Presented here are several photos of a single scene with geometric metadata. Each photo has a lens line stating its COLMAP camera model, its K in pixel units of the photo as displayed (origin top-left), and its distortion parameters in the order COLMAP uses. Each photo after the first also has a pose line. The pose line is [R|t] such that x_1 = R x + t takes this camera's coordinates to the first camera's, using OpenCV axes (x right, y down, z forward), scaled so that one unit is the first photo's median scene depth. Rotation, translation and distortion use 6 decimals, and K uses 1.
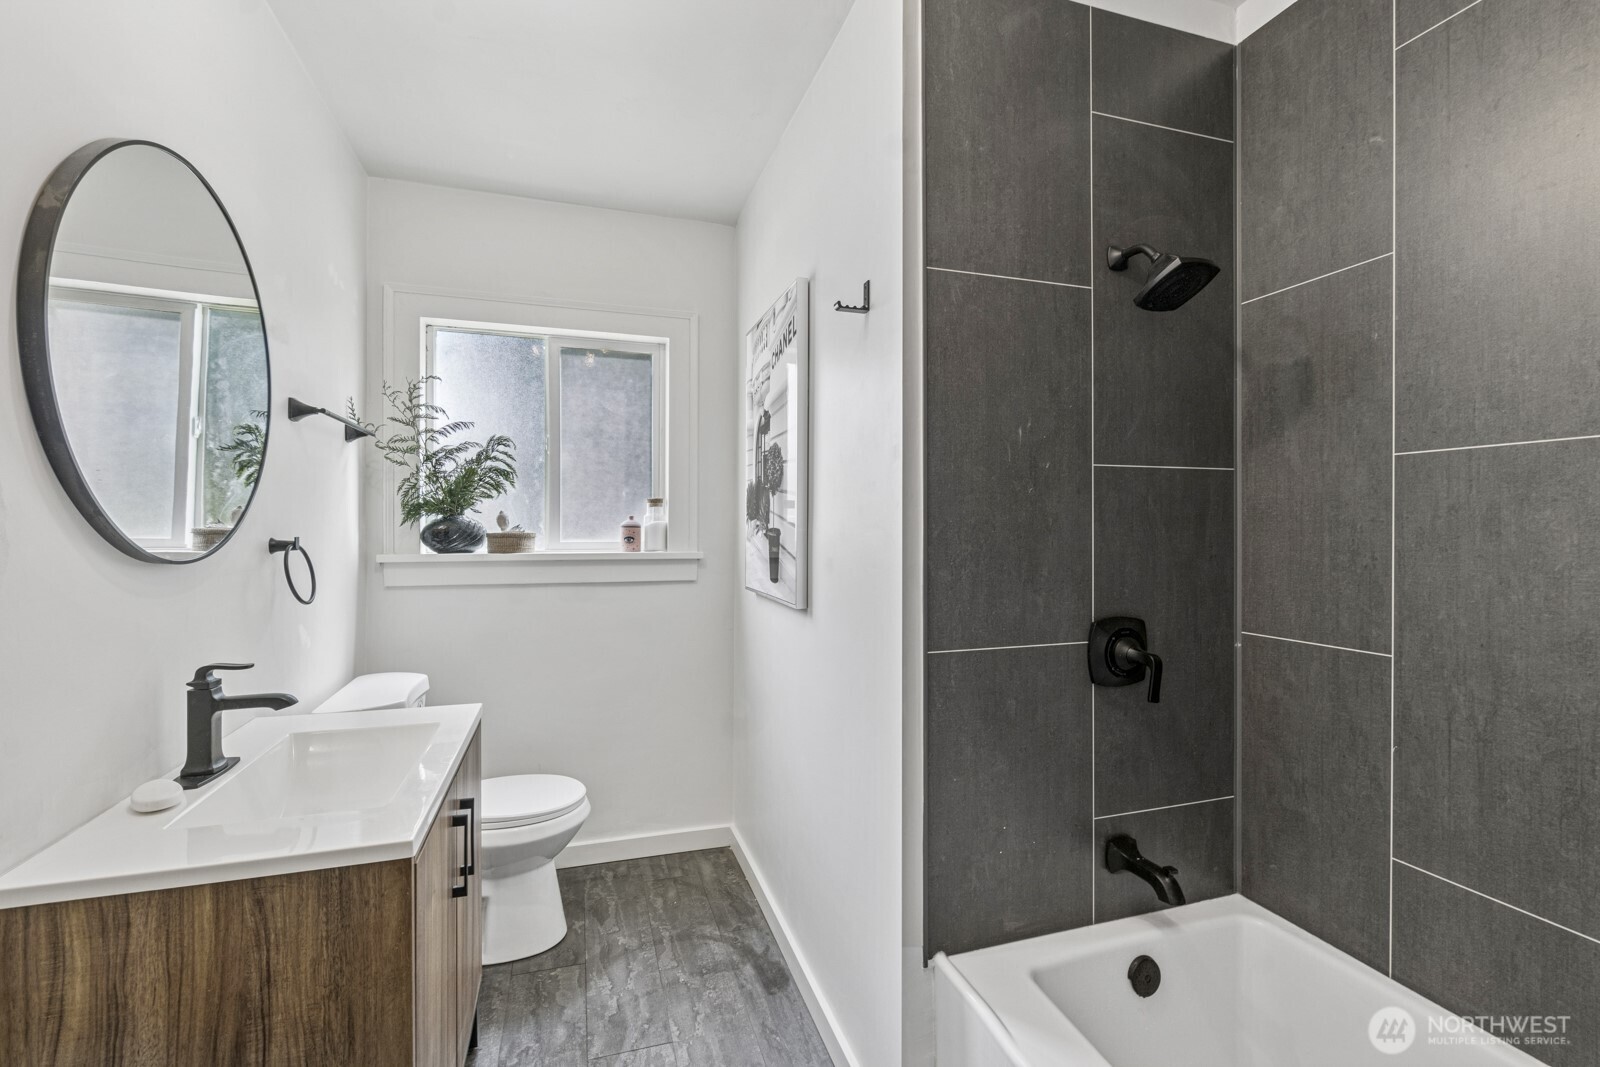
lens RADIAL K [[688.2, 0, 800.0], [0, 688.2, 533.5], [0, 0, 1]] dist [-0.001128, -0.000142]
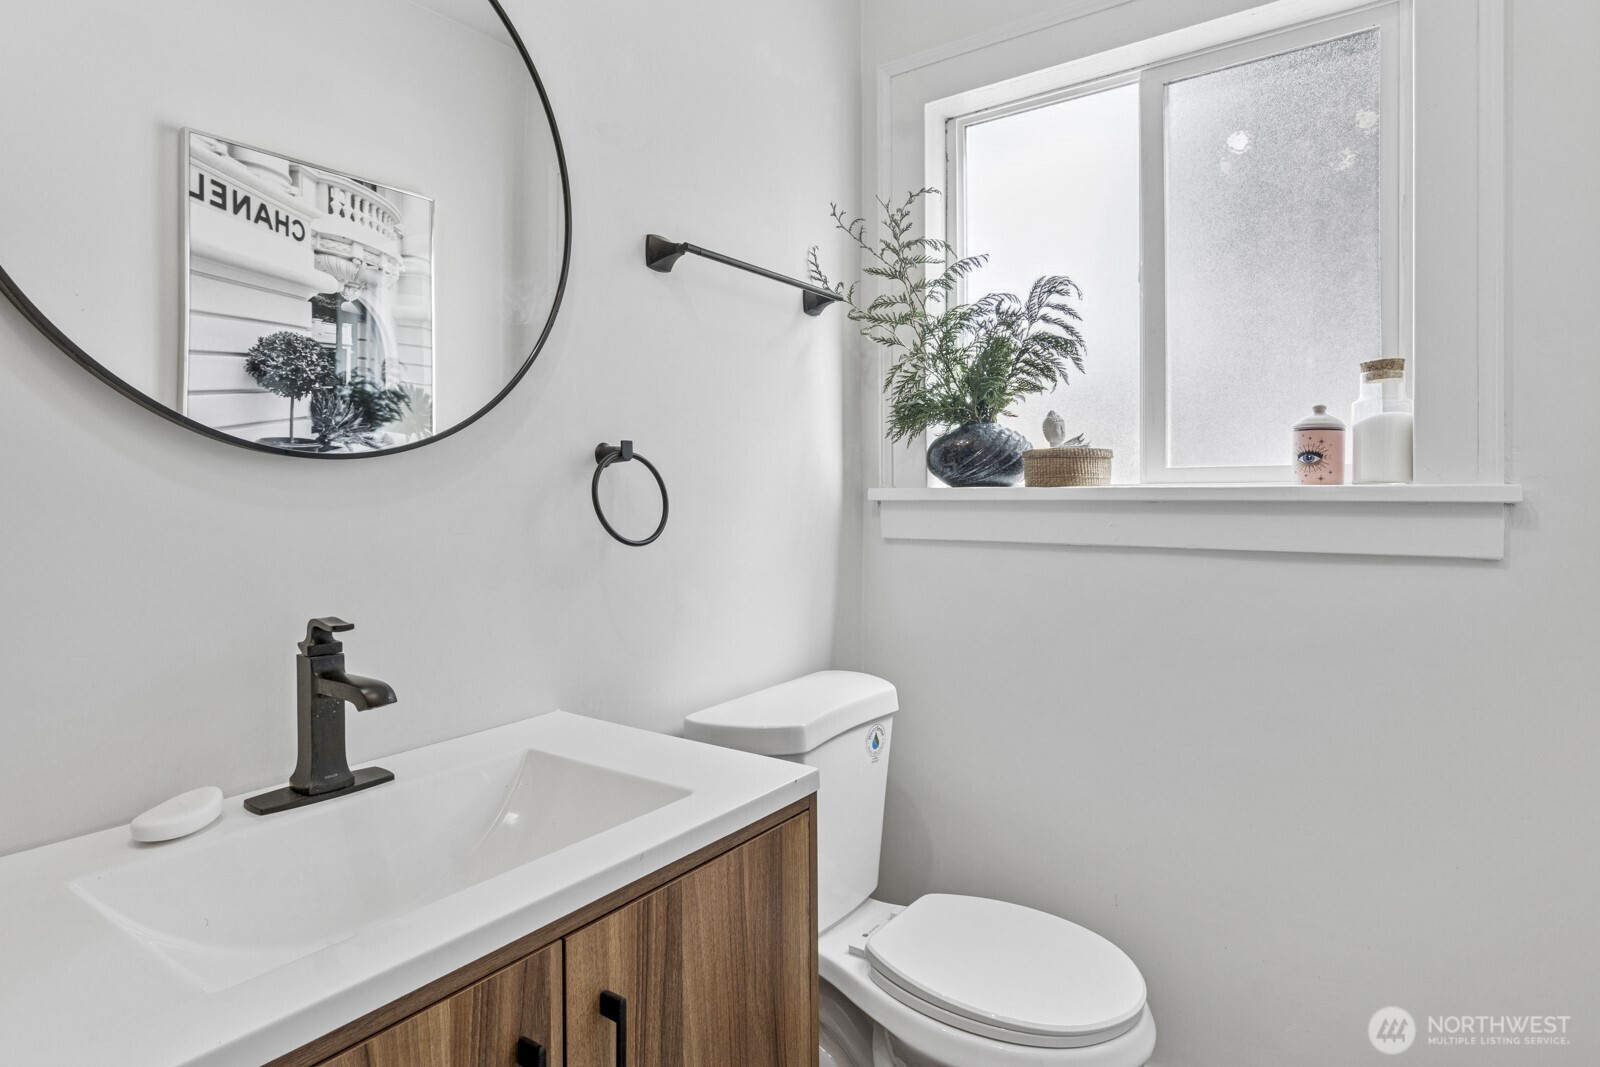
lens RADIAL K [[878.1, 0, 796.4], [0, 878.1, 499.2], [0, 0, 1]] dist [-0.005768, -0.001108]
pose [[0.586442, -0.002196, -0.809988, 0.018100], [-0.001419, 0.999992, -0.003739, 0.042258], [0.809990, 0.003342, 0.586434, 0.431391]]
